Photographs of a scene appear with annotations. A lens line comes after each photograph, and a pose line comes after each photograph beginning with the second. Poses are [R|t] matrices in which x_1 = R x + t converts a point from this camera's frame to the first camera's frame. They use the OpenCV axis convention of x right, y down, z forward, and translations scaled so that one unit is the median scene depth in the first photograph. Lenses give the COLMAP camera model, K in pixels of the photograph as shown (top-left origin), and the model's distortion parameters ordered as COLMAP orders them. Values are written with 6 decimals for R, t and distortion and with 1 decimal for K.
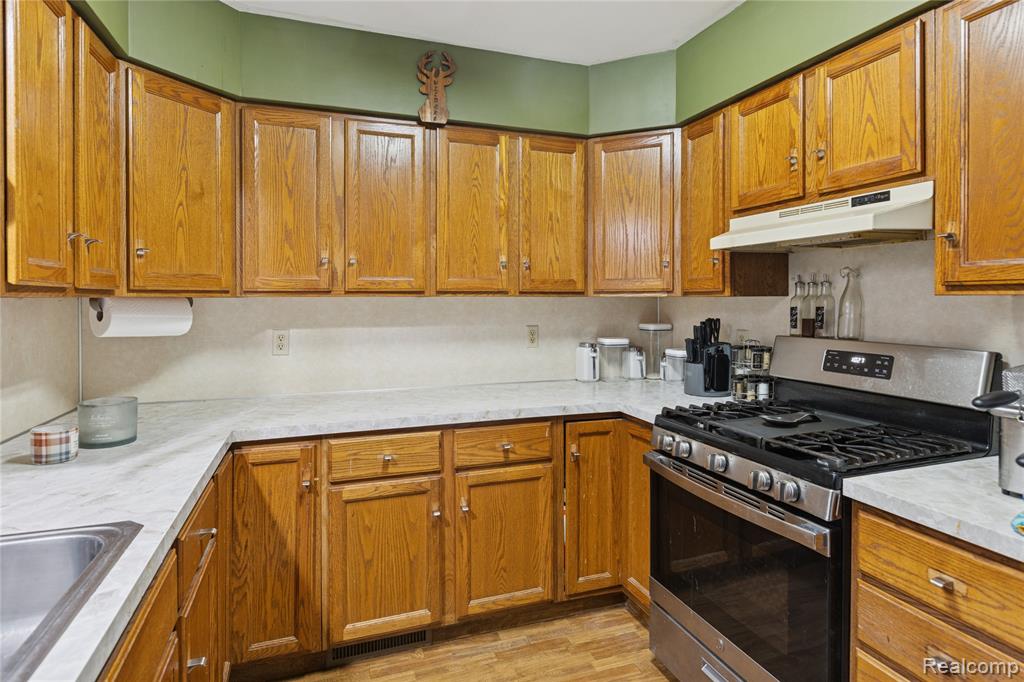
lens RADIAL K [[555.7, 0, 511.5], [0, 555.7, 291.0], [0, 0, 1]] dist [0.001031, -0.000477]
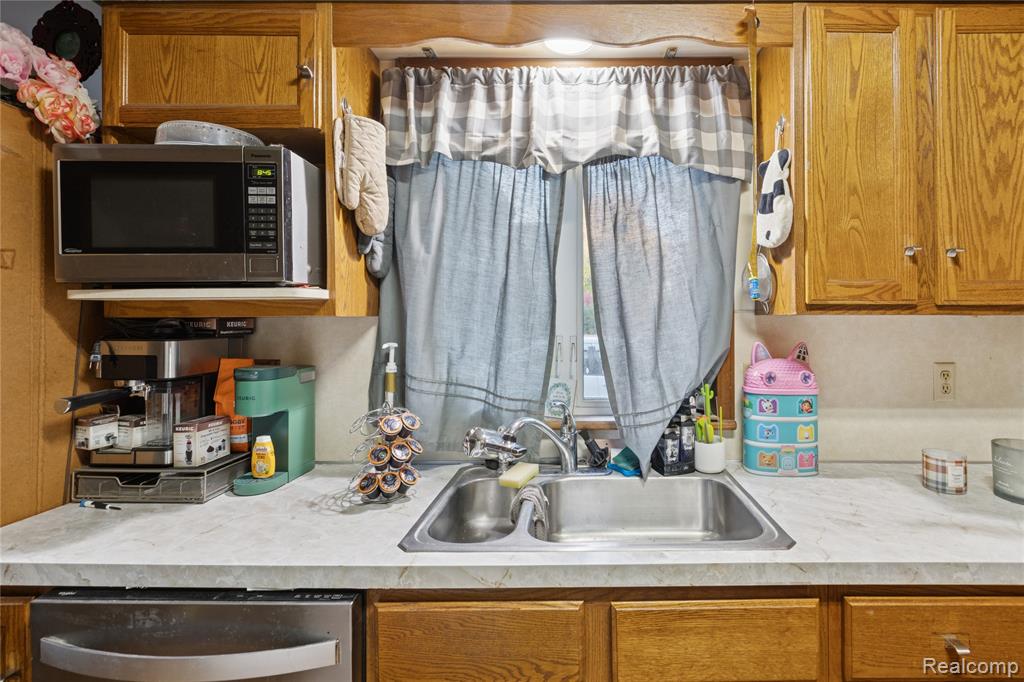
lens RADIAL K [[507.6, 0, 511.1], [0, 507.6, 314.4], [0, 0, 1]] dist [0.000850, 0.000204]
pose [[-0.344416, -0.003505, -0.938811, 0.164626], [0.013055, 0.999878, -0.008522, 0.005733], [0.938726, -0.015191, -0.344328, 0.427746]]
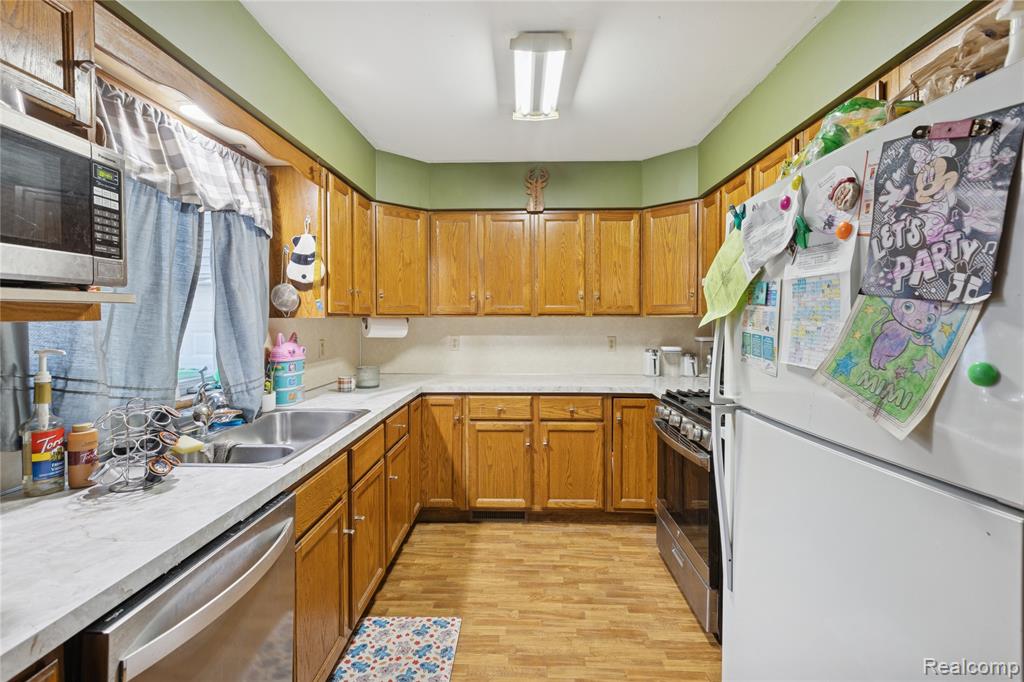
lens RADIAL K [[467.4, 0, 511.2], [0, 467.4, 309.4], [0, 0, 1]] dist [0.000918, 0.000241]
pose [[0.929877, -0.004401, -0.367845, 0.332204], [0.003959, 0.999990, -0.001957, -0.010941], [0.367850, 0.000364, 0.929885, -0.341754]]
